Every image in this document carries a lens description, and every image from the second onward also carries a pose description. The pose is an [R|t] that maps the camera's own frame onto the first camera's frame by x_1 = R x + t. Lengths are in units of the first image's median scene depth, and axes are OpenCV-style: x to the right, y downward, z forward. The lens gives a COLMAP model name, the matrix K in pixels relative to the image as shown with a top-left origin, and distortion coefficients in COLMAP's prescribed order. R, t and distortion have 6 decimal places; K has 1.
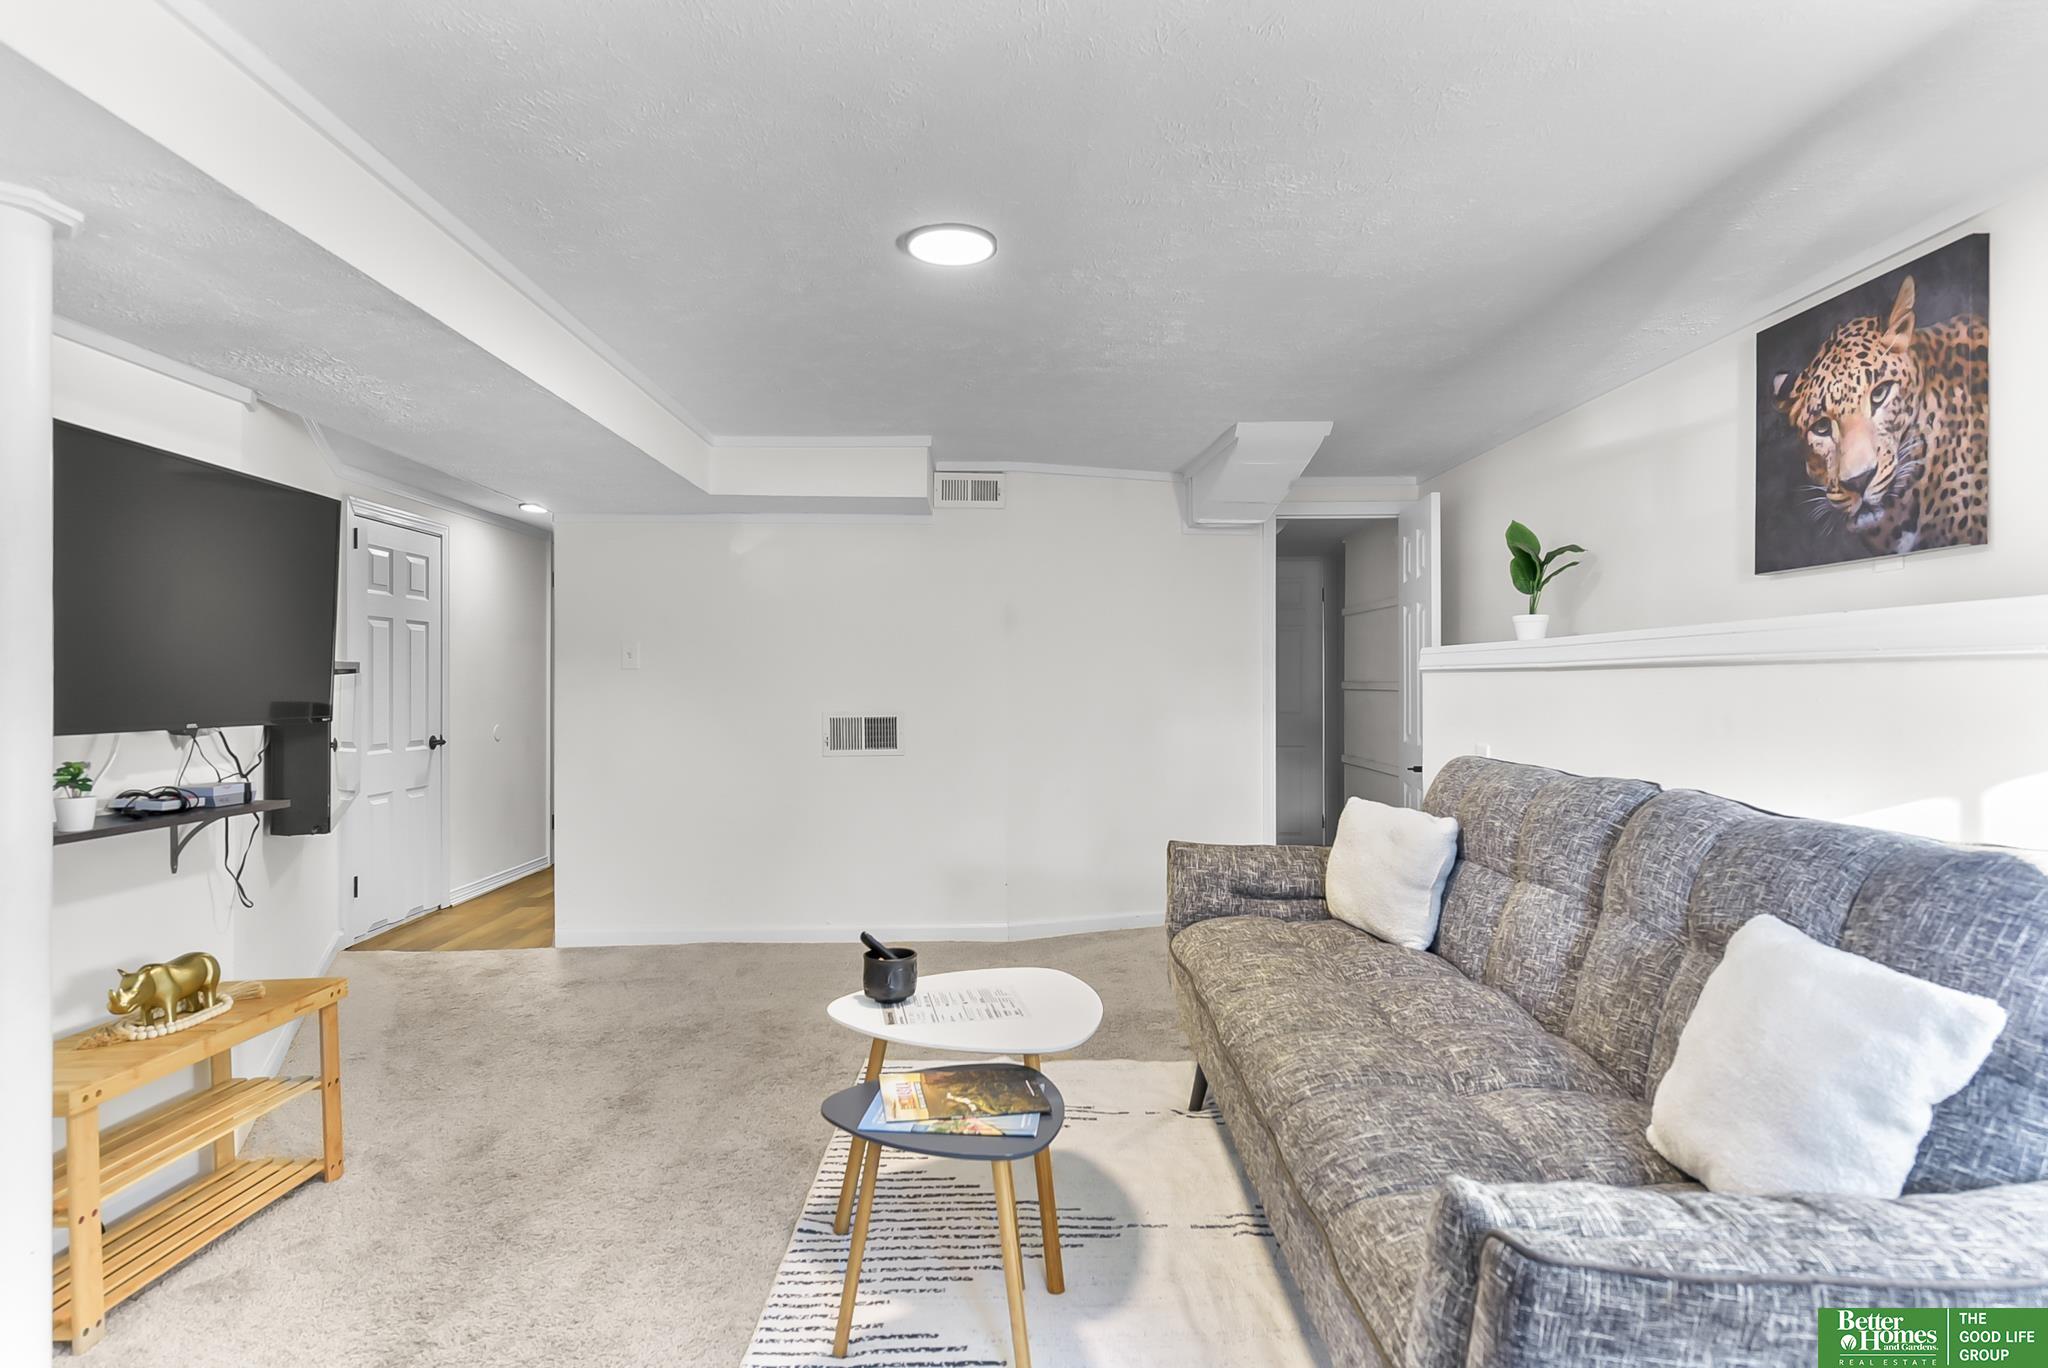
lens RADIAL K [[1078.2, 0, 1021.6], [0, 1078.2, 672.3], [0, 0, 1]] dist [0.006054, -0.003160]
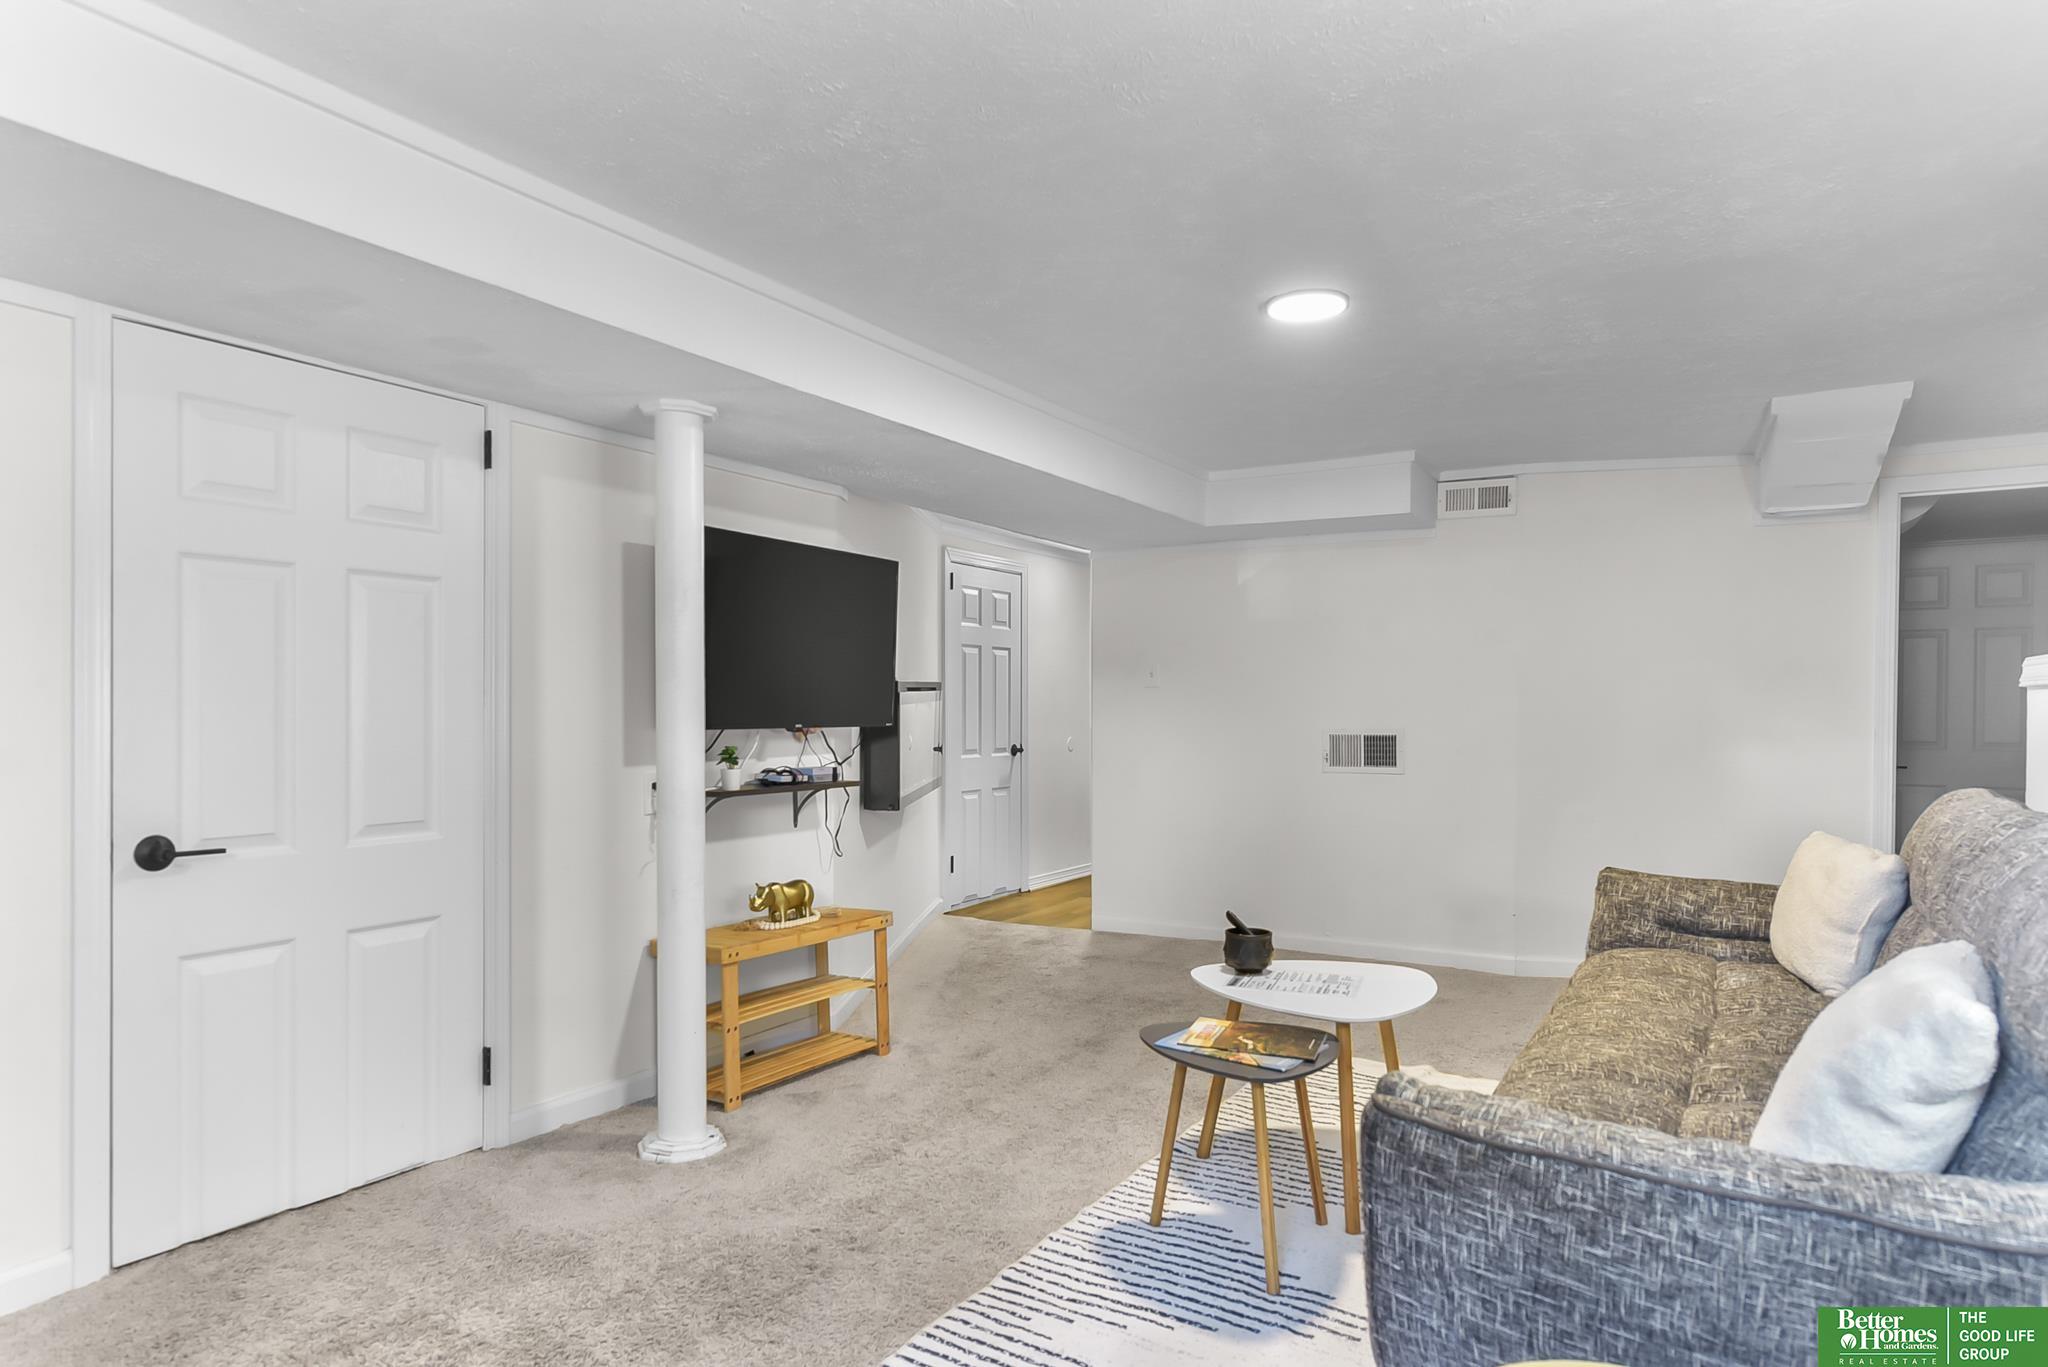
lens RADIAL K [[1179.7, 0, 1029.9], [0, 1179.7, 713.6], [0, 0, 1]] dist [0.003757, -0.000471]
pose [[0.850500, 0.009594, -0.525888, 0.333356], [0.000094, 0.999831, 0.018392, 0.003480], [0.525976, -0.015692, 0.850355, -0.192299]]
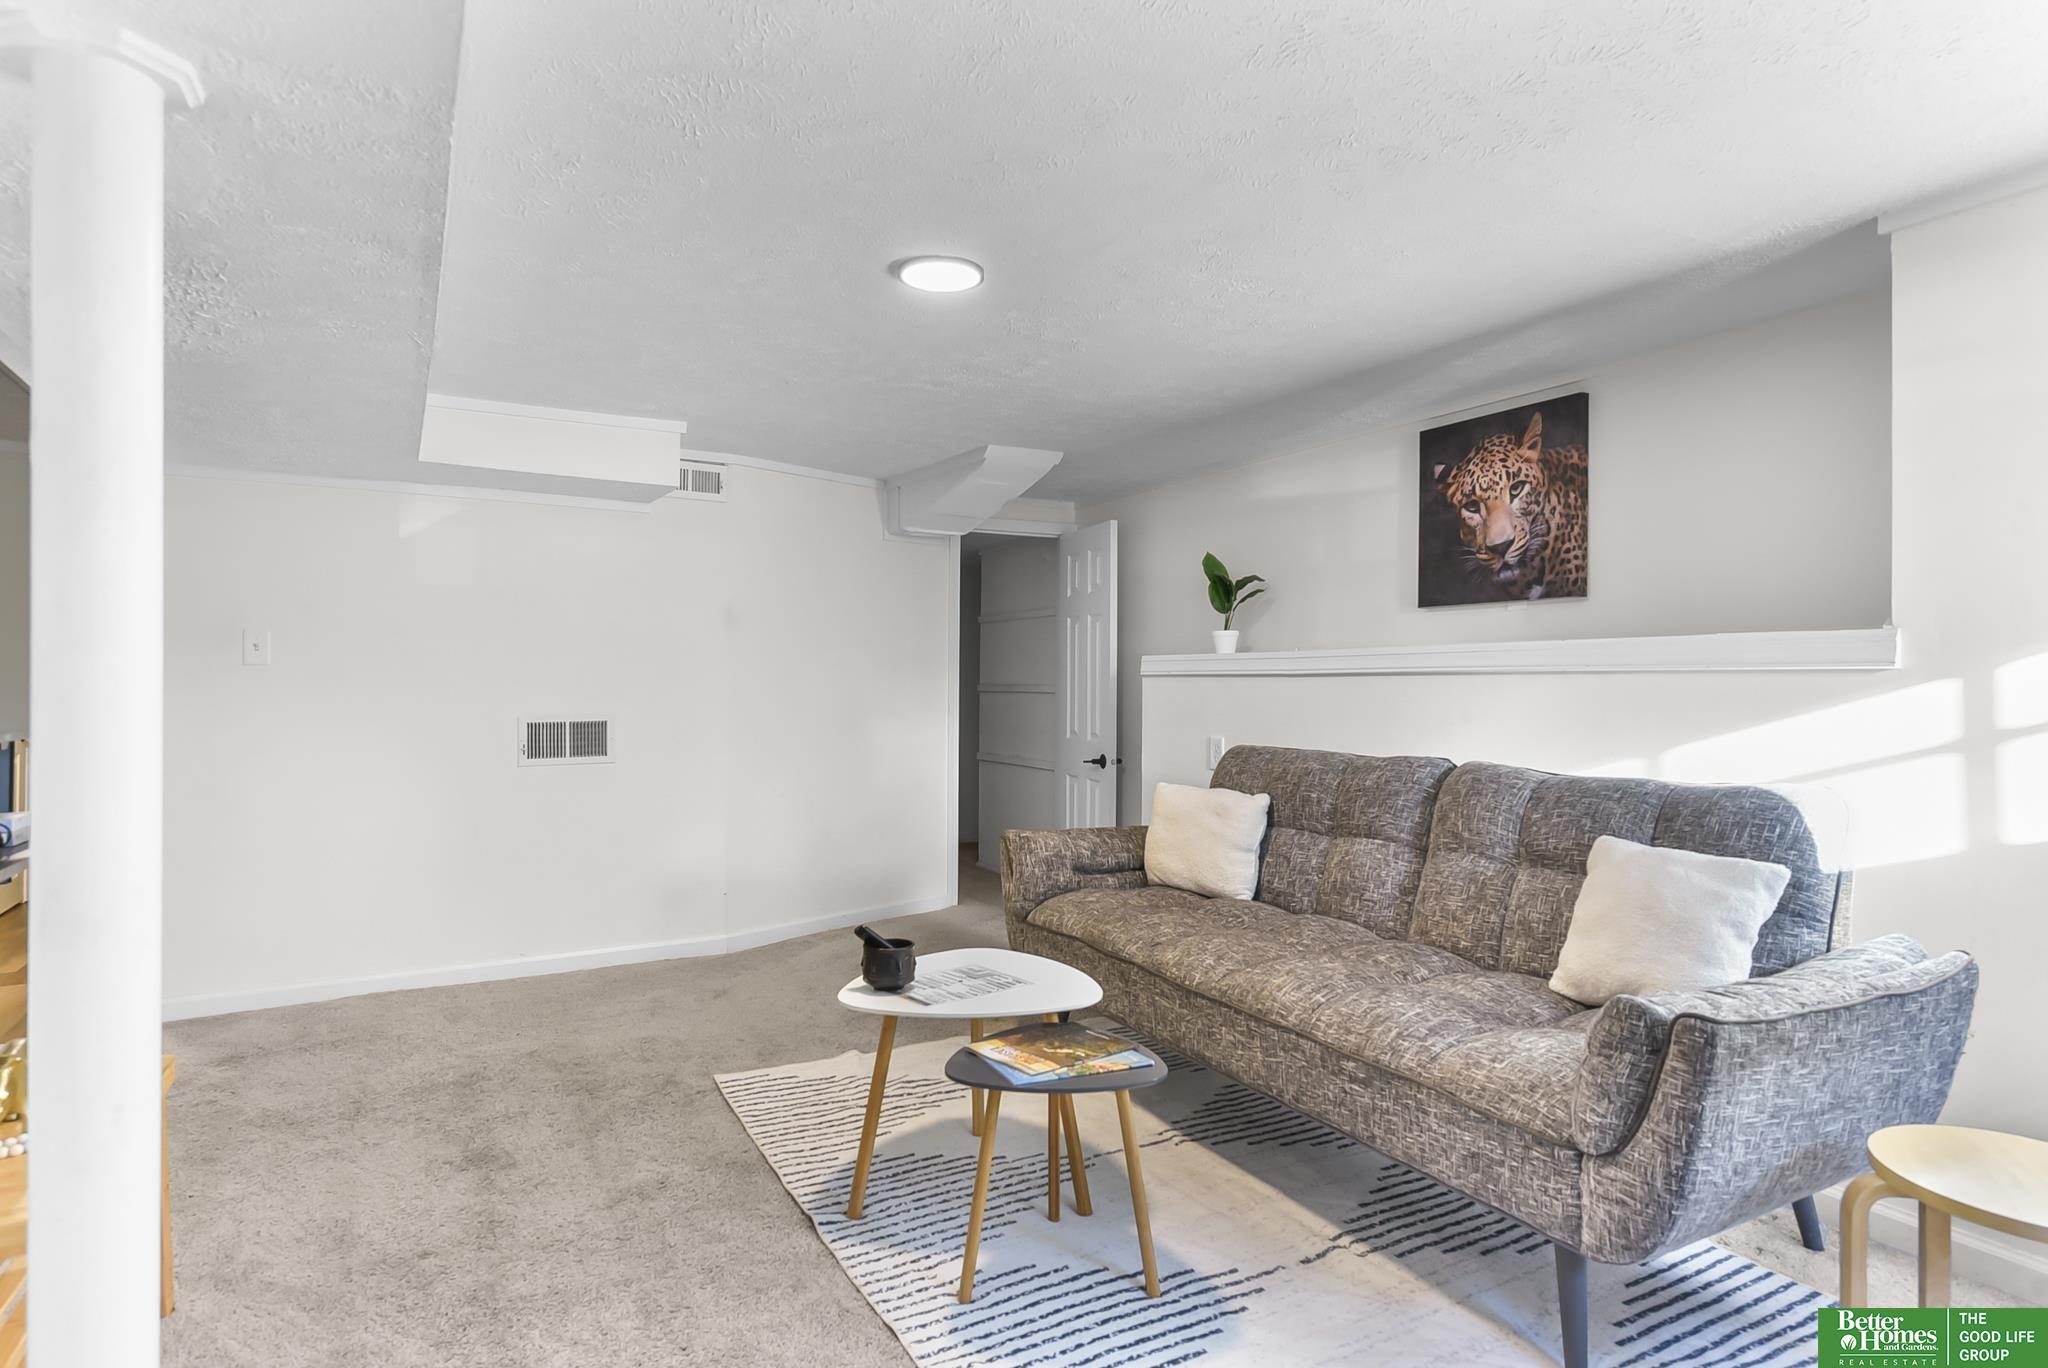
lens RADIAL K [[1124.4, 0, 1031.7], [0, 1124.4, 672.1], [0, 0, 1]] dist [0.004734, 0.000125]
pose [[0.878618, 0.009654, 0.477428, -0.508324], [-0.008993, 0.999953, -0.003669, 0.000869], [-0.477441, -0.001070, 0.878663, -0.021271]]
